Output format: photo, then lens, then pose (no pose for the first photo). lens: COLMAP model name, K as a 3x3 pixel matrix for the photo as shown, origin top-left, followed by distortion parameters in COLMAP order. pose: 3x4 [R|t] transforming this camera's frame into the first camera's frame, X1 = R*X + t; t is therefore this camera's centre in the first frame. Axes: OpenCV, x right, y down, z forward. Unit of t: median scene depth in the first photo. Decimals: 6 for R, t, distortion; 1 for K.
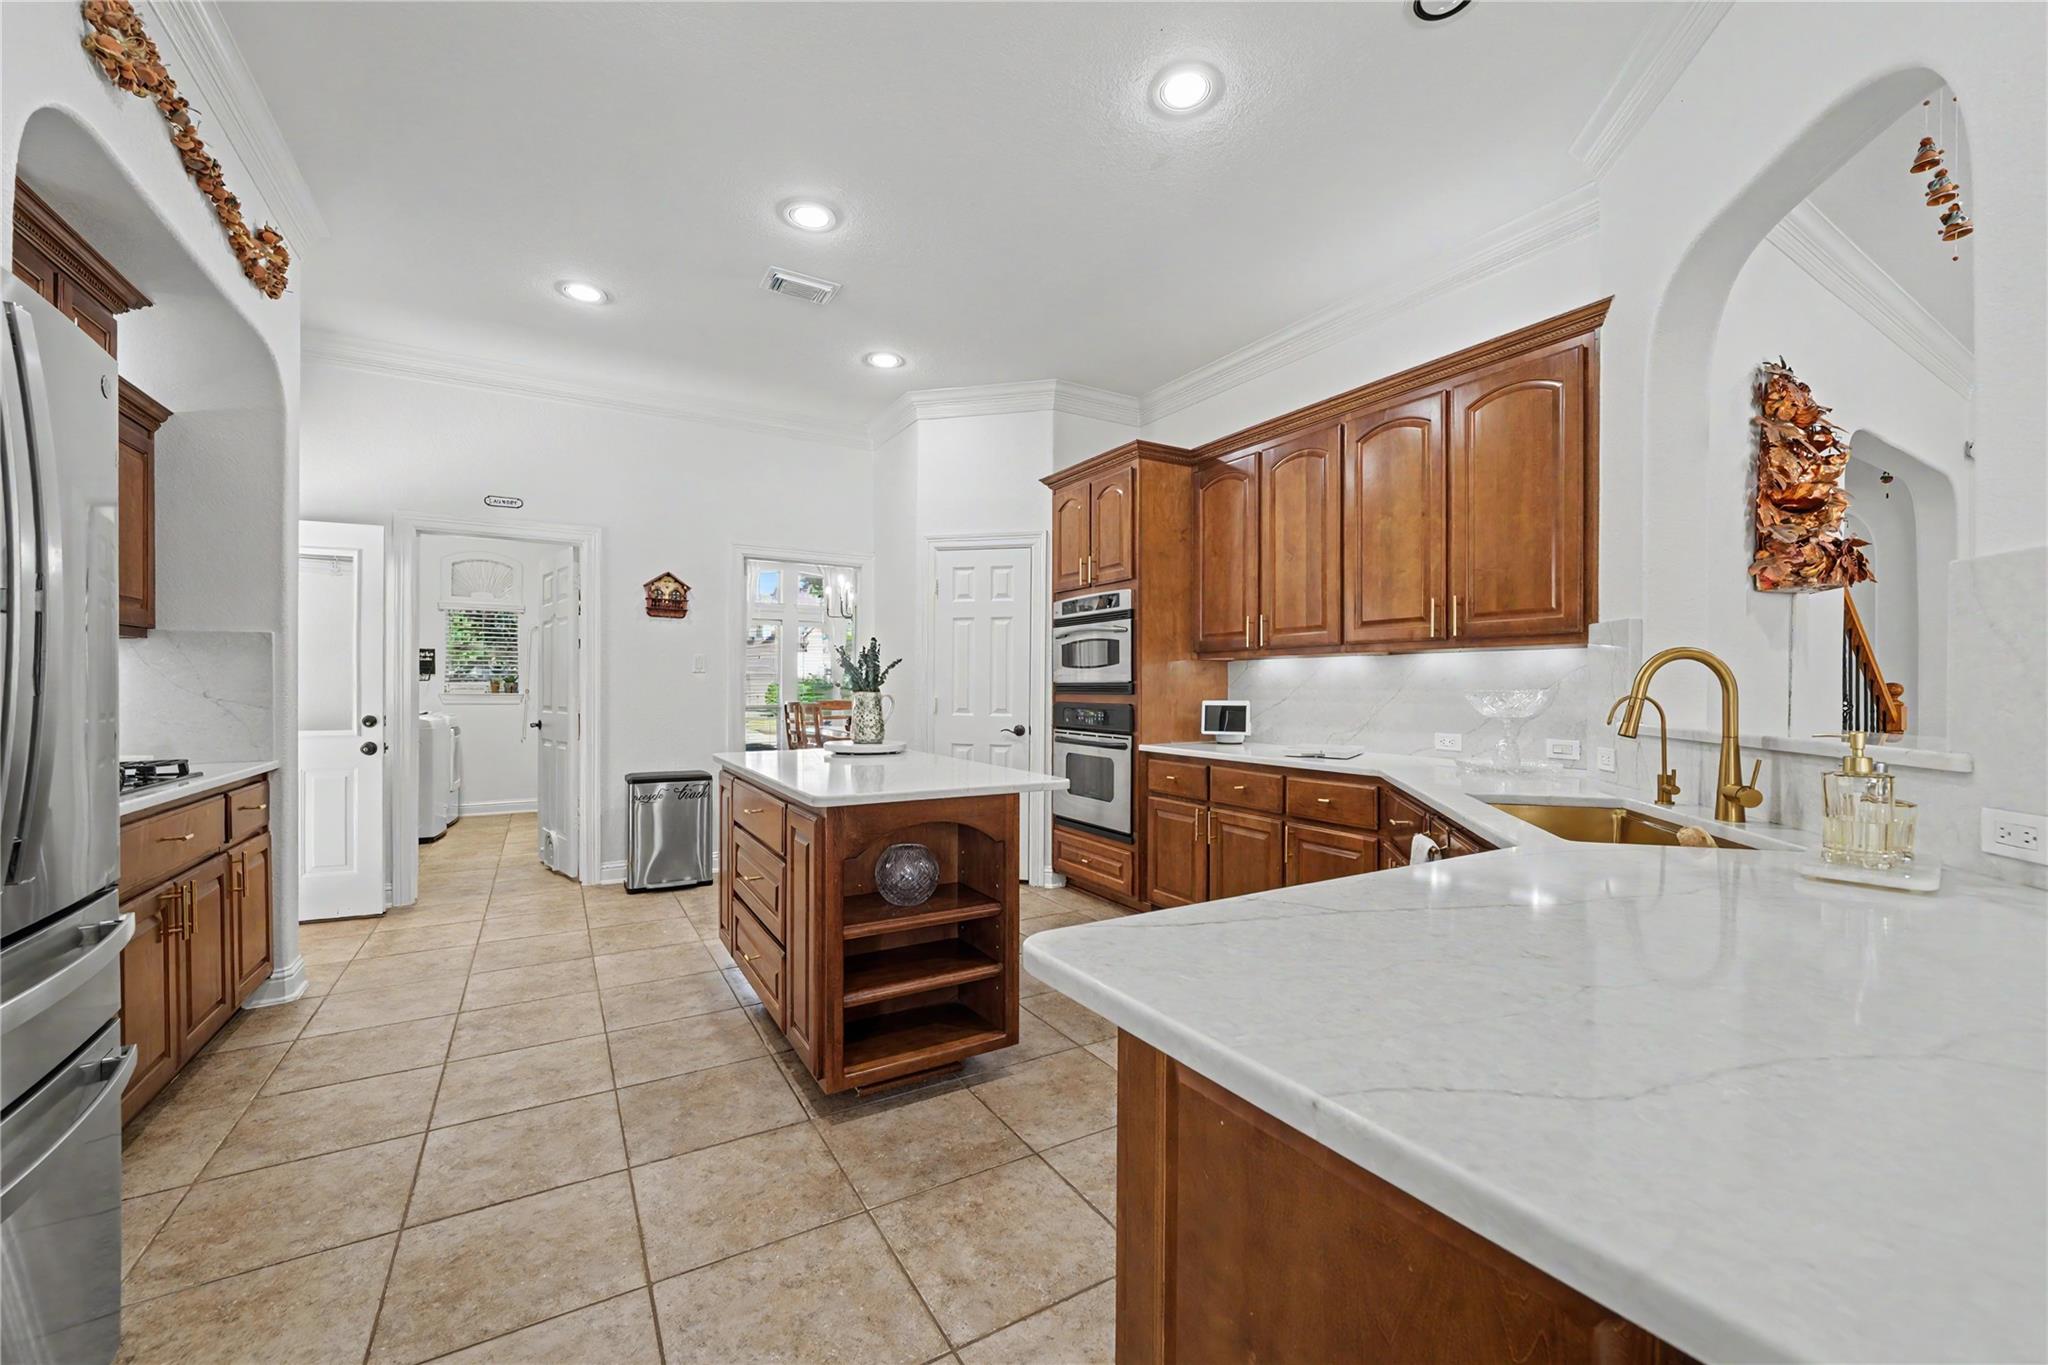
lens RADIAL K [[805.1, 0, 1028.8], [0, 805.1, 683.1], [0, 0, 1]] dist [-0.009764, 0.002114]
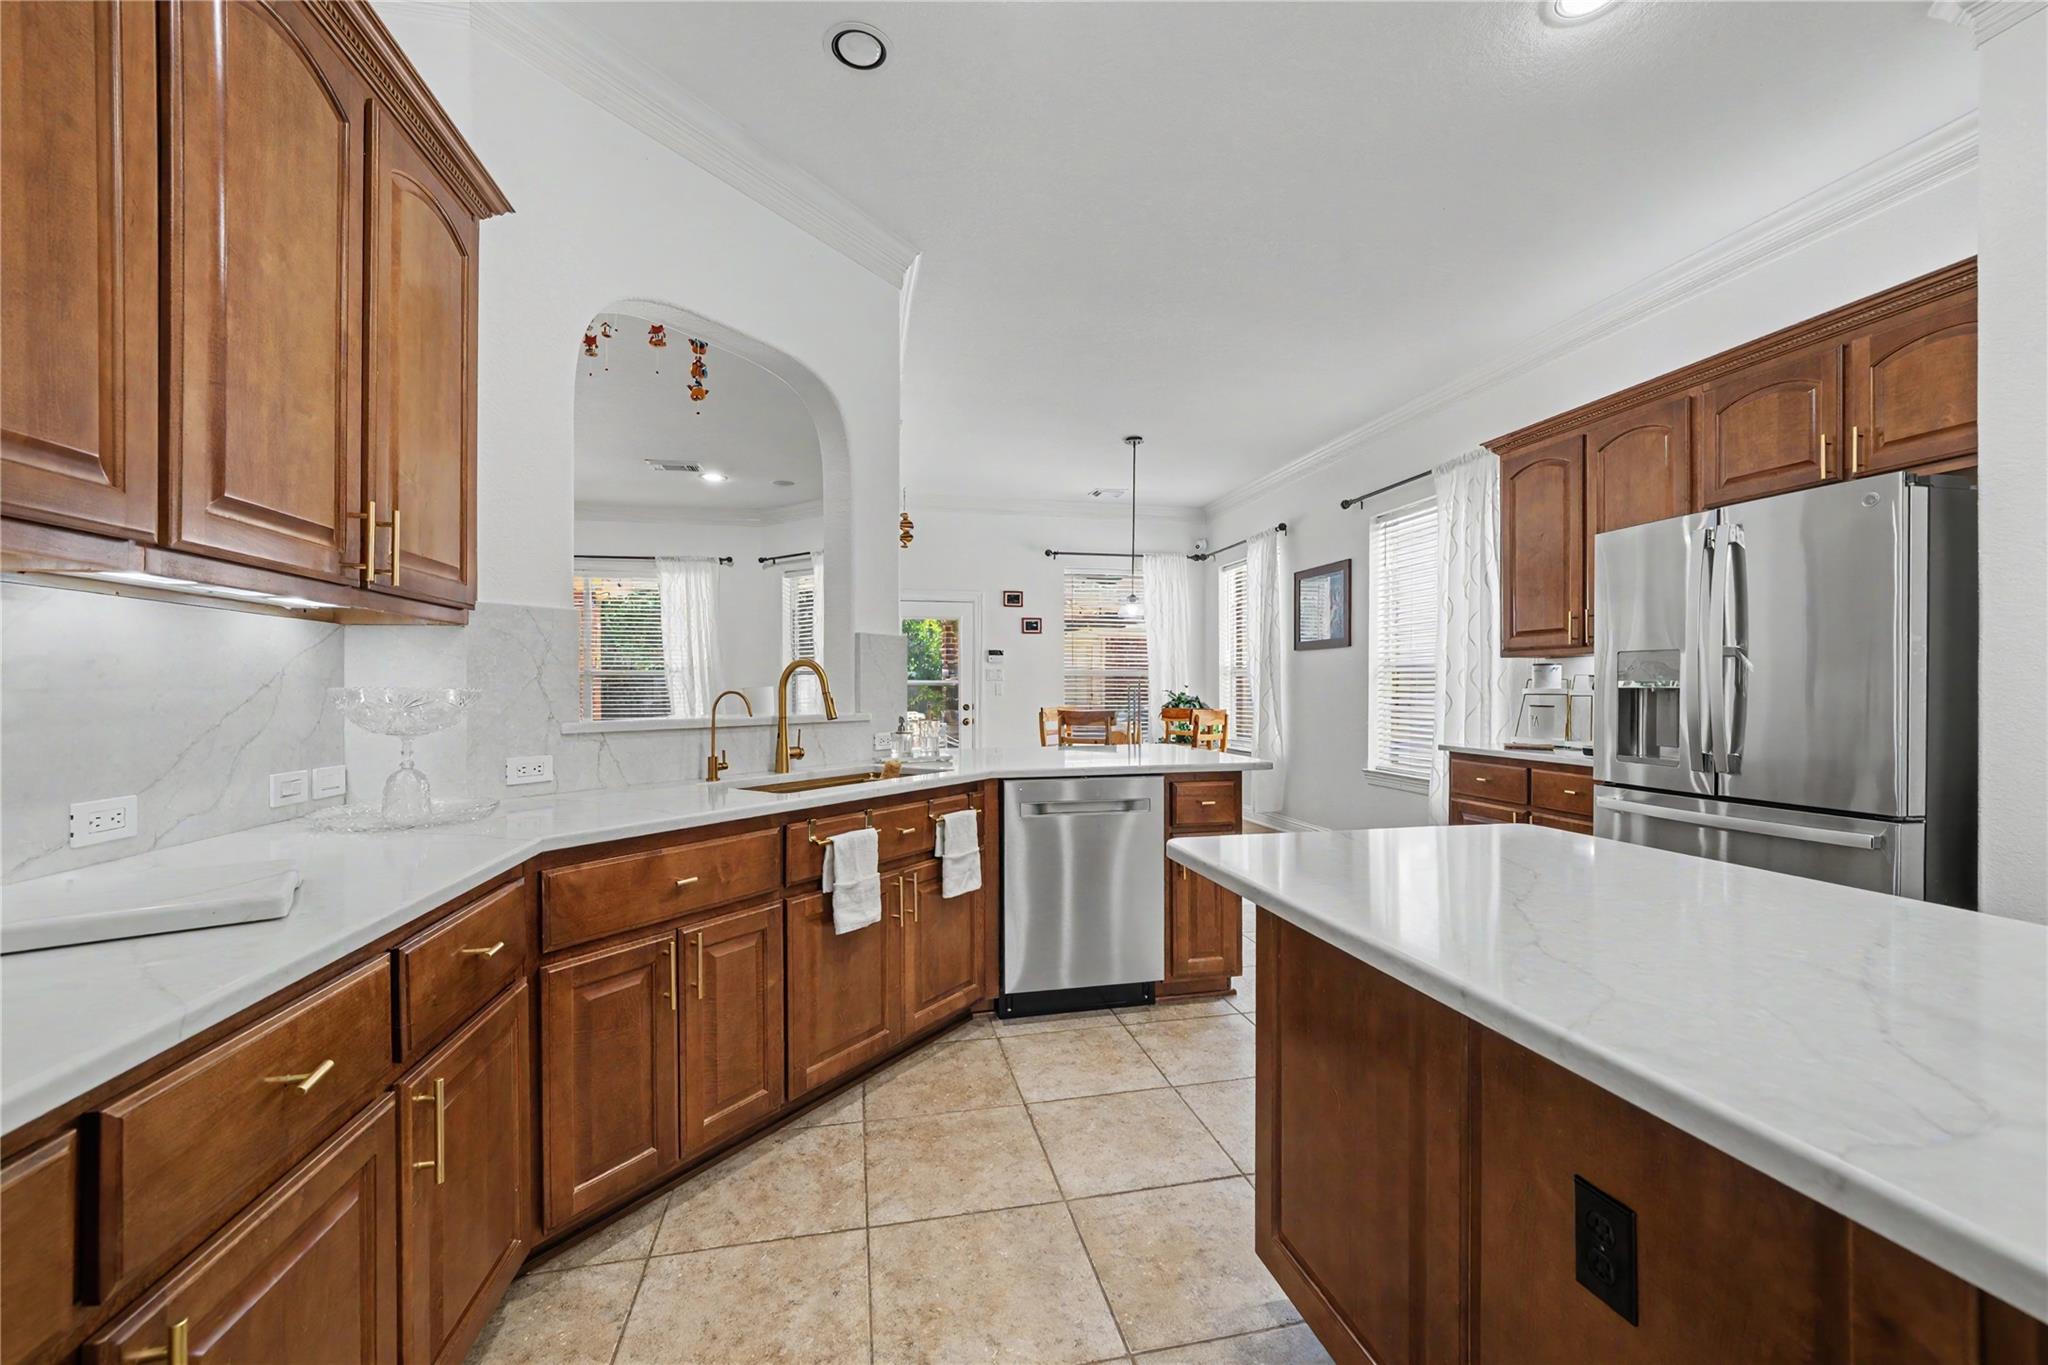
lens RADIAL K [[805.1, 0, 1015.5], [0, 805.1, 691.0], [0, 0, 1]] dist [-0.009764, 0.002114]
pose [[-0.944738, -0.004029, 0.327802, -0.034097], [-0.004499, 0.999990, -0.000675, 0.008972], [-0.327796, -0.002112, -0.944746, 1.484173]]
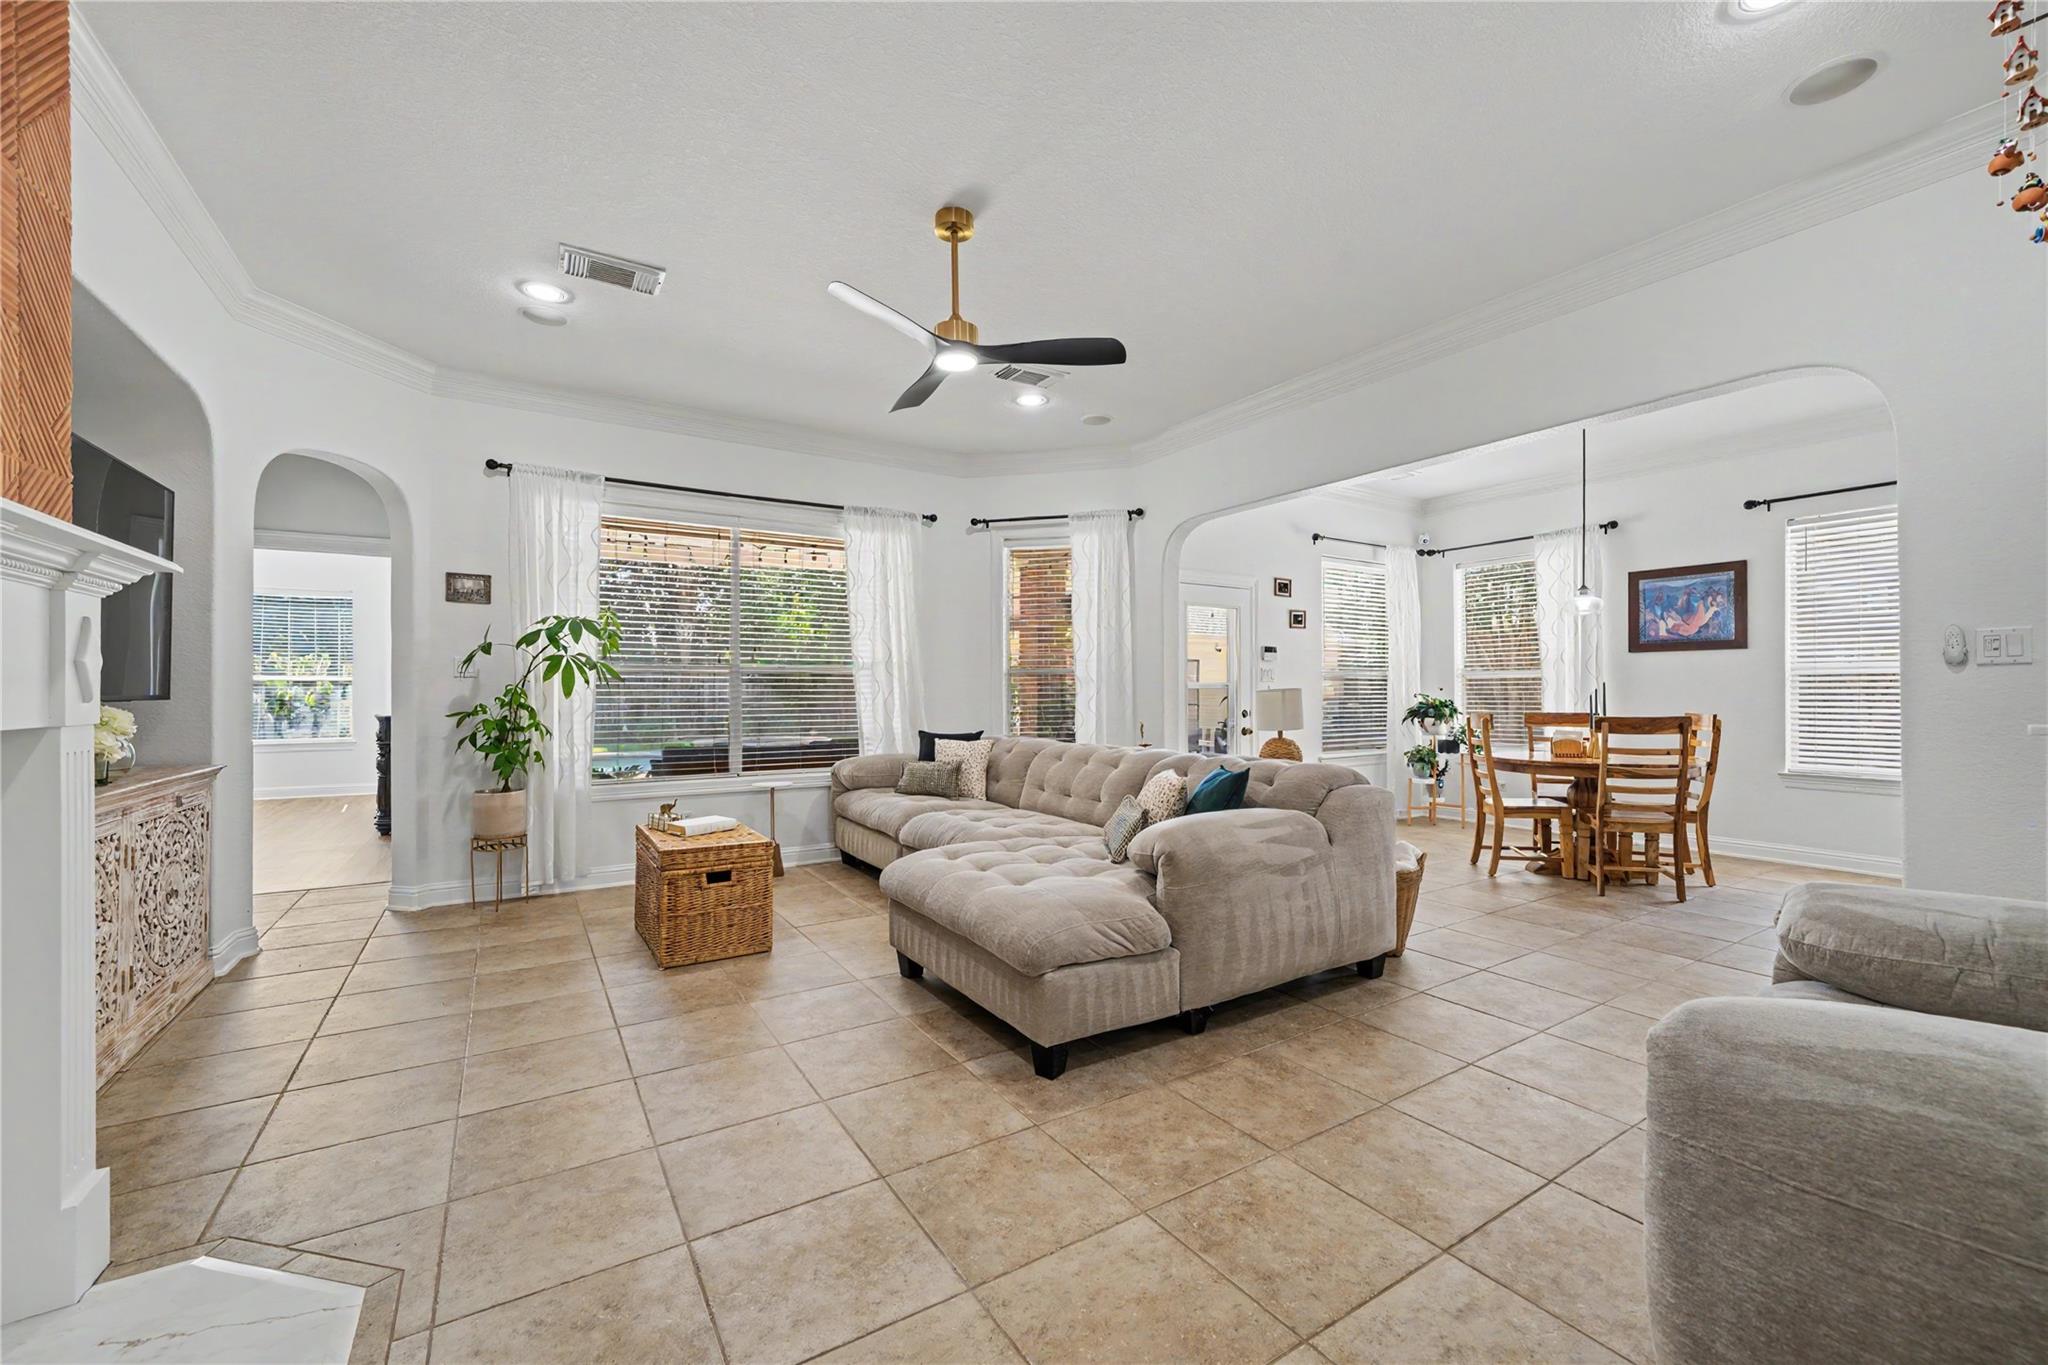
lens RADIAL K [[805.1, 0, 1031.5], [0, 805.1, 692.9], [0, 0, 1]] dist [-0.009764, 0.002114]
pose [[-0.999495, -0.000952, -0.031749, 1.710346], [-0.000851, 0.999995, -0.003190, 0.011295], [0.031751, -0.003161, -0.999491, 1.238019]]
